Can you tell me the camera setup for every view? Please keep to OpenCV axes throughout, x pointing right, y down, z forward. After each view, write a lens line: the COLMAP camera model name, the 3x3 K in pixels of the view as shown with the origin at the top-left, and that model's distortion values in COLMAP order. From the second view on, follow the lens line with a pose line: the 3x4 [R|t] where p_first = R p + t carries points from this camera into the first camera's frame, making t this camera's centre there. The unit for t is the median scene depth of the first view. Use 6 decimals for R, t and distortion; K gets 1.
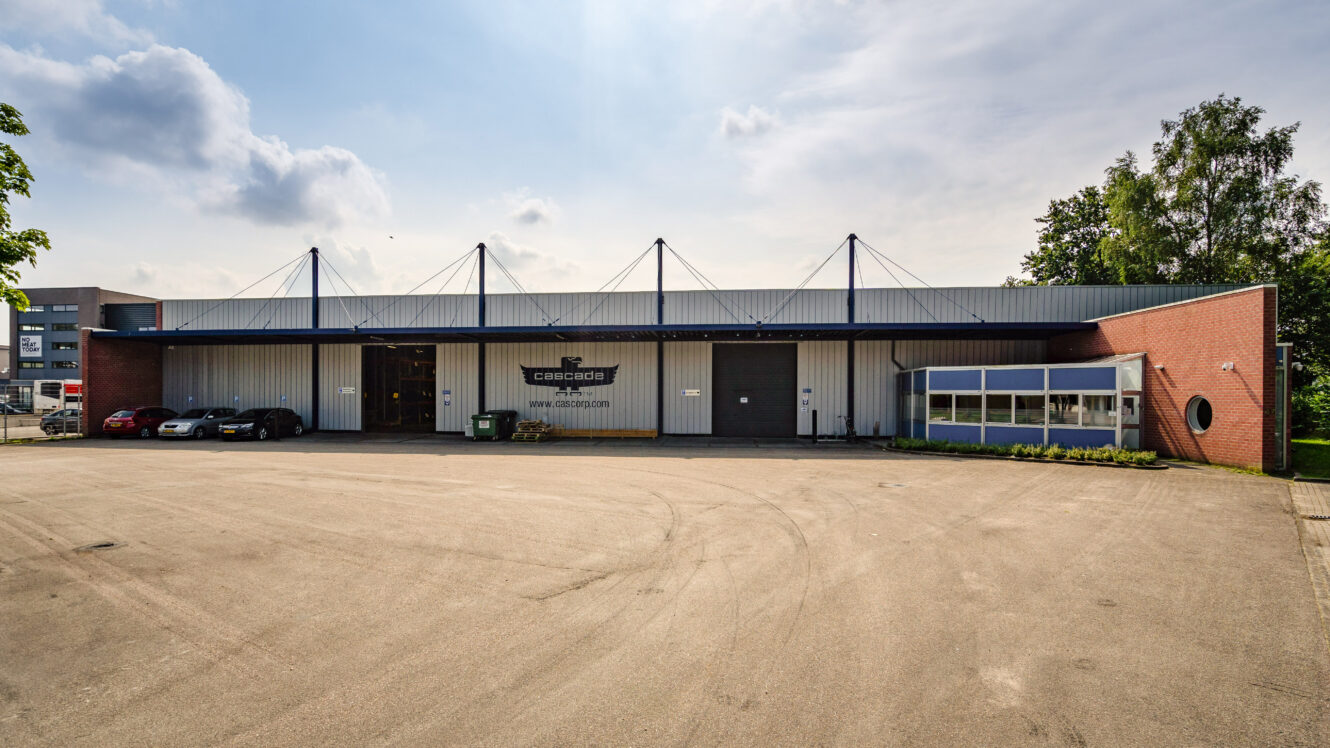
lens RADIAL K [[668.7, 0, 638.8], [0, 668.7, 396.6], [0, 0, 1]] dist [-0.011739, 0.001465]
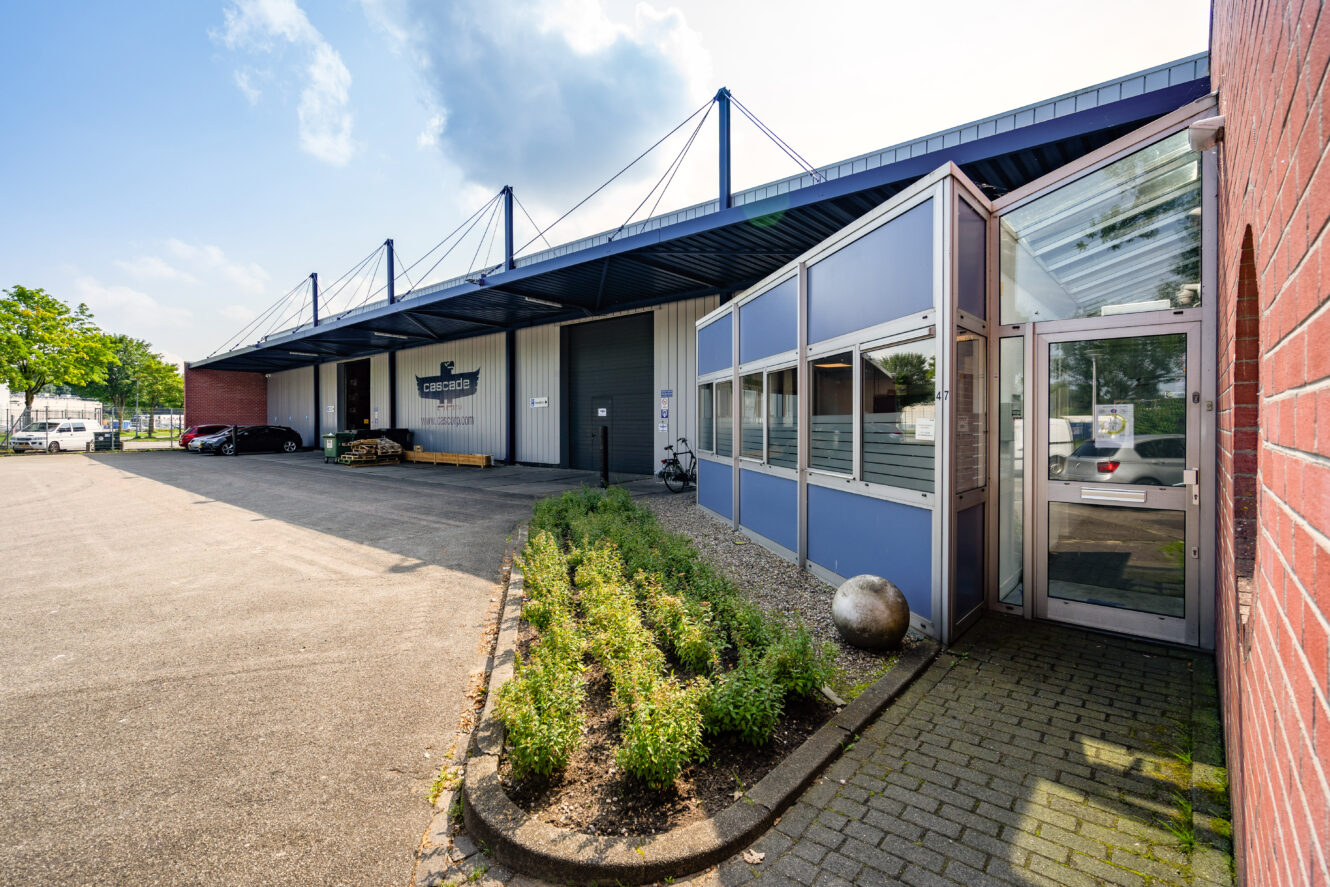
lens RADIAL K [[609.4, 0, 652.6], [0, 609.4, 421.8], [0, 0, 1]] dist [-0.002070, 0.001434]
pose [[0.819497, -0.006033, -0.573051, 0.517604], [0.003880, 0.999980, -0.004980, 0.017018], [0.573070, 0.001858, 0.819504, 0.549147]]
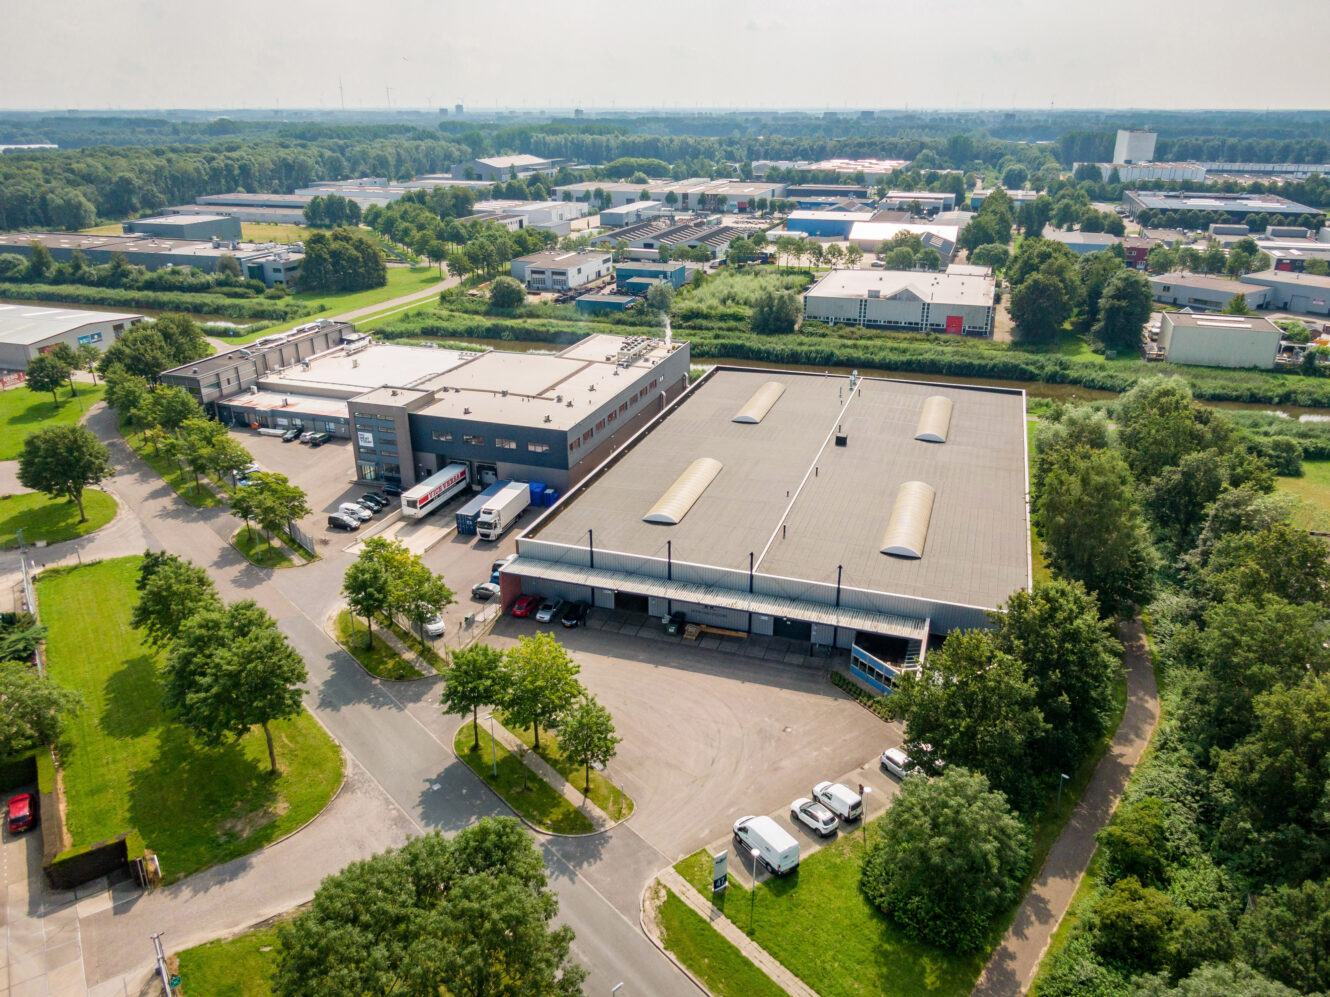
lens RADIAL K [[945.6, 0, 673.2], [0, 945.6, 505.0], [0, 0, 1]] dist [0.023173, -0.043141]
pose [[0.980512, 0.075156, -0.181515, 0.312558], [0.001150, 0.921723, 0.387848, -1.513684], [0.196455, -0.380499, 0.903674, -1.670945]]
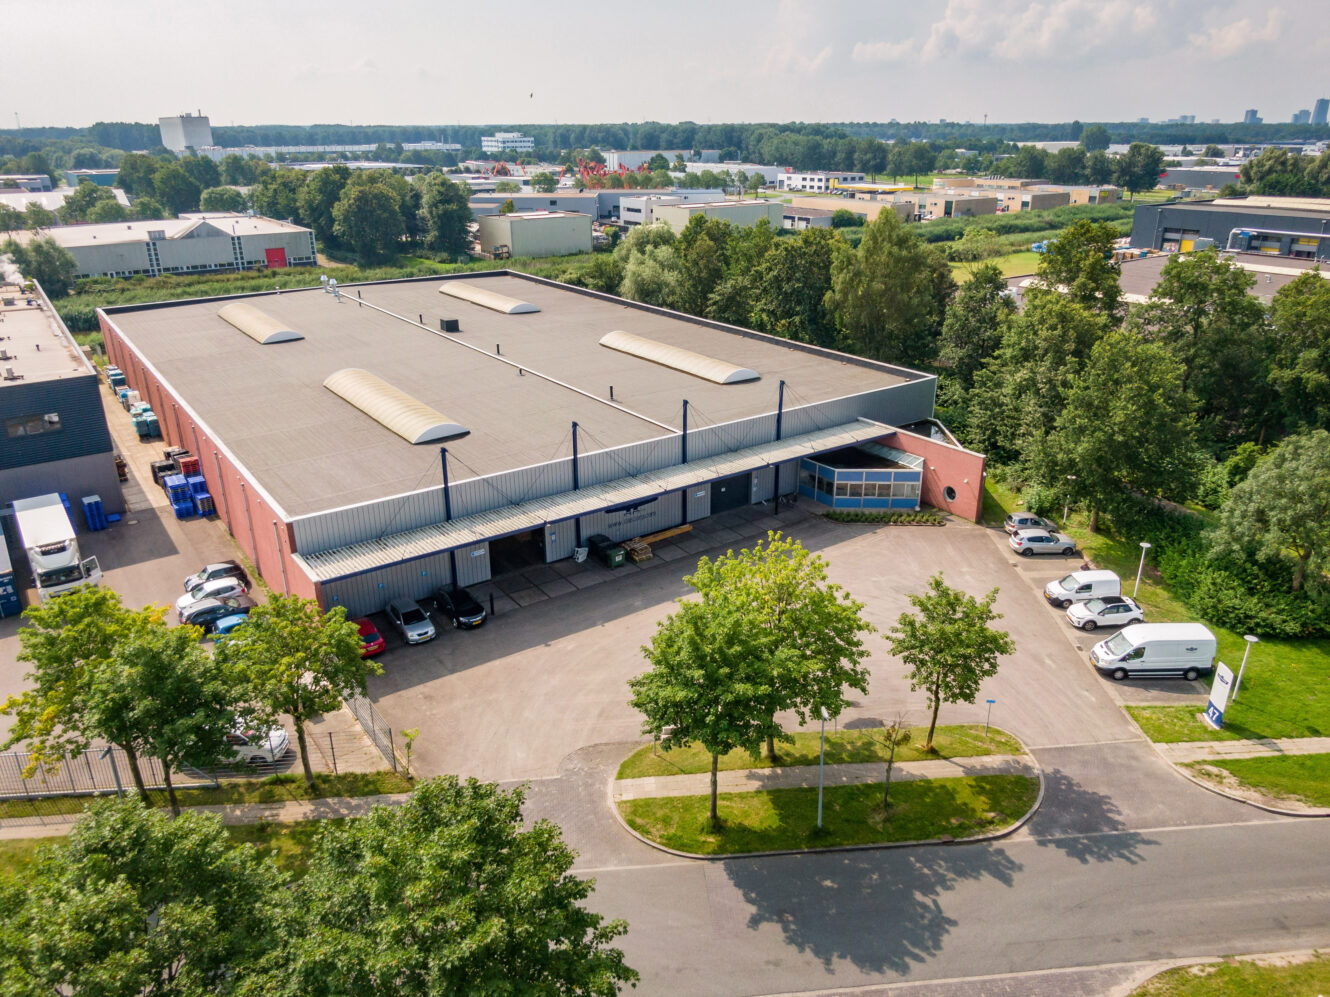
lens RADIAL K [[945.6, 0, 663.6], [0, 945.6, 499.3], [0, 0, 1]] dist [0.023173, -0.043141]
pose [[0.735721, -0.254541, 0.627633, -1.318146], [0.006640, 0.929356, 0.369124, -0.778182], [-0.677252, -0.267405, 0.685437, -0.418909]]
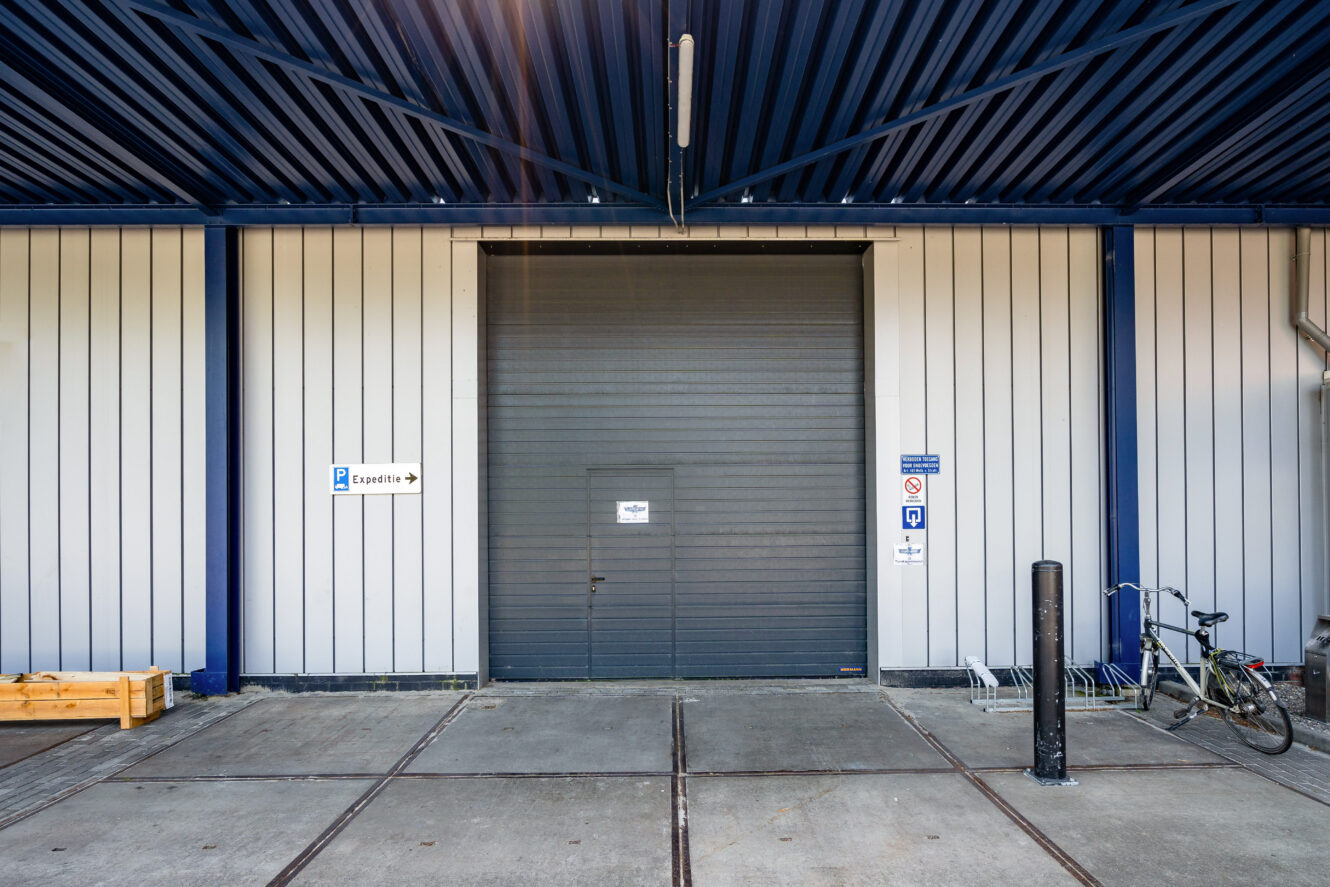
lens RADIAL K [[718.8, 0, 692.4], [0, 718.8, 516.4], [0, 0, 1]] dist [-0.007188, 0.003485]
pose [[0.989916, -0.012811, 0.141075, 0.141114], [0.012900, 0.999917, 0.000284, 0.006855], [-0.141066, 0.001538, 0.989999, 0.751800]]
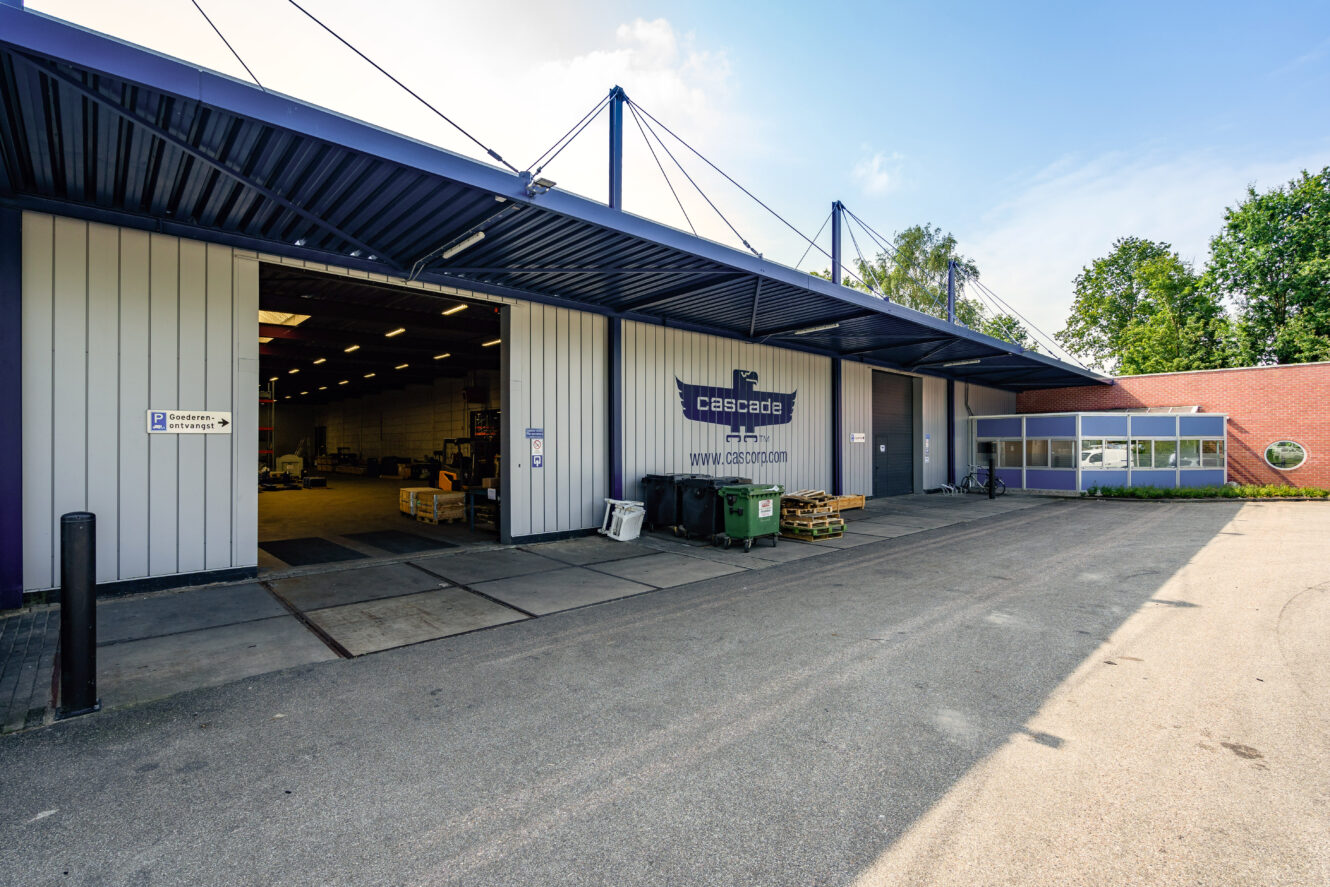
lens RADIAL K [[609.4, 0, 658.0], [0, 609.4, 455.6], [0, 0, 1]] dist [-0.002070, 0.001434]
pose [[0.640319, -0.016372, 0.767935, -0.528793], [0.004635, 0.999837, 0.017451, 0.000505], [-0.768095, -0.007615, 0.640290, 0.742395]]
